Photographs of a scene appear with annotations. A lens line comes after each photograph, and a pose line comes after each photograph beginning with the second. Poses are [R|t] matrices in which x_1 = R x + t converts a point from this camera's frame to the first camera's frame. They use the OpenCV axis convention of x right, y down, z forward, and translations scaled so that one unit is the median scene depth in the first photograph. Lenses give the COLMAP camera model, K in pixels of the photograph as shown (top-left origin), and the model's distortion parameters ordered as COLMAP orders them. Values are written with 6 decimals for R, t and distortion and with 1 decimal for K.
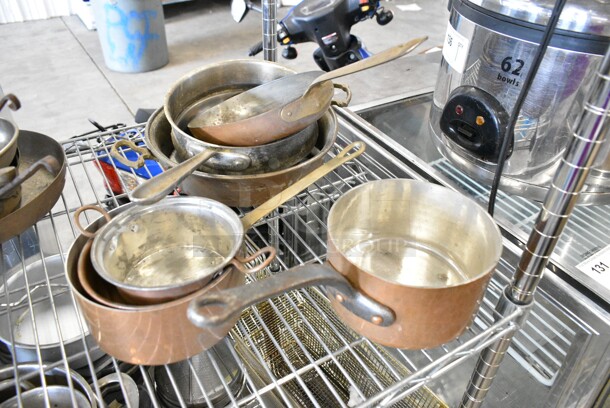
lens RADIAL K [[470.2, 0, 309.8], [0, 470.2, 203.6], [0, 0, 1]] dist [-0.016534, 0.005163]
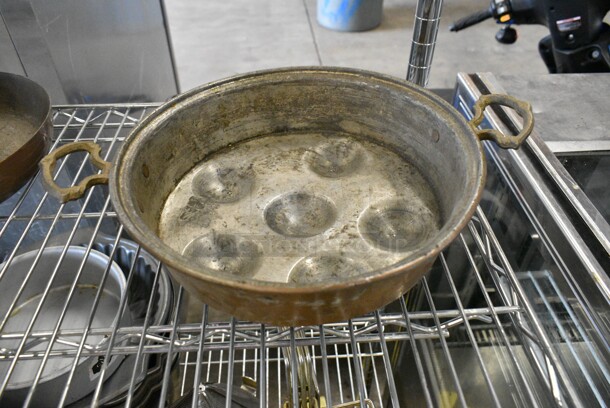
lens RADIAL K [[470.2, 0, 301.3], [0, 470.2, 203.2], [0, 0, 1]] dist [-0.016534, 0.005163]
pose [[0.882395, 0.287616, -0.372365, 0.060046], [-0.264931, 0.957746, 0.111959, -0.139714], [0.388832, -0.000141, 0.921309, 0.420013]]
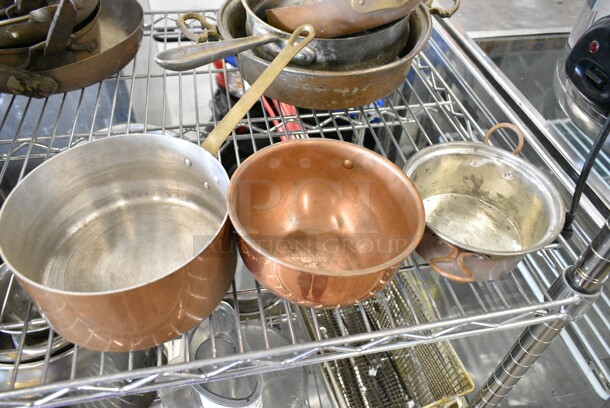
lens RADIAL K [[470.2, 0, 308.3], [0, 470.2, 205.7], [0, 0, 1]] dist [-0.016534, 0.005163]
pose [[0.941718, 0.250072, -0.225014, 0.095198], [-0.216594, 0.962519, 0.163228, 0.028030], [0.257399, -0.104978, 0.960586, 0.083795]]
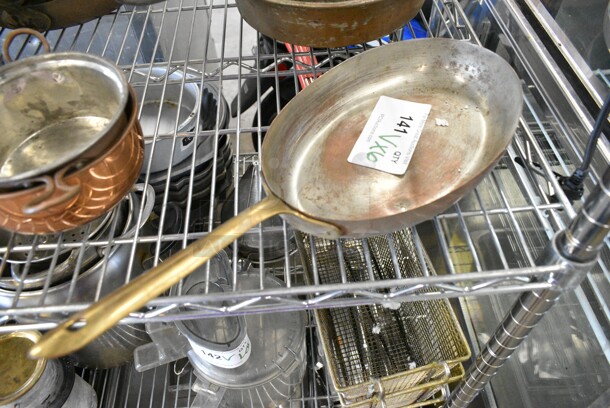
lens RADIAL K [[470.2, 0, 303.9], [0, 470.2, 204.4], [0, 0, 1]] dist [-0.016534, 0.005163]
pose [[0.888547, 0.318600, -0.330118, 0.183196], [-0.228696, 0.931362, 0.283306, 0.023386], [0.397721, -0.176234, 0.900422, 0.151464]]
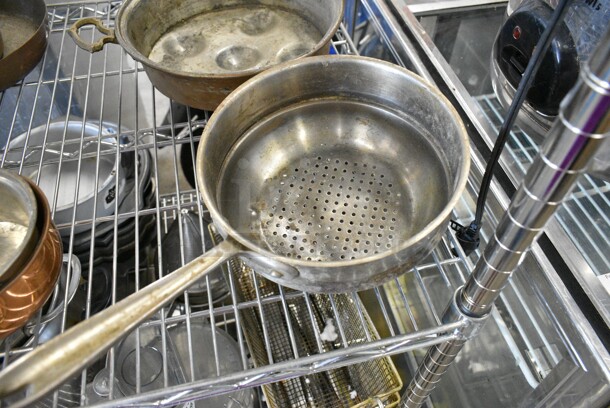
lens RADIAL K [[470.2, 0, 305.2], [0, 470.2, 201.0], [0, 0, 1]] dist [-0.016534, 0.005163]
pose [[0.950248, 0.227594, -0.212673, 0.189480], [-0.173135, 0.953478, 0.246787, -0.062176], [0.258946, -0.197688, 0.945445, 0.149171]]
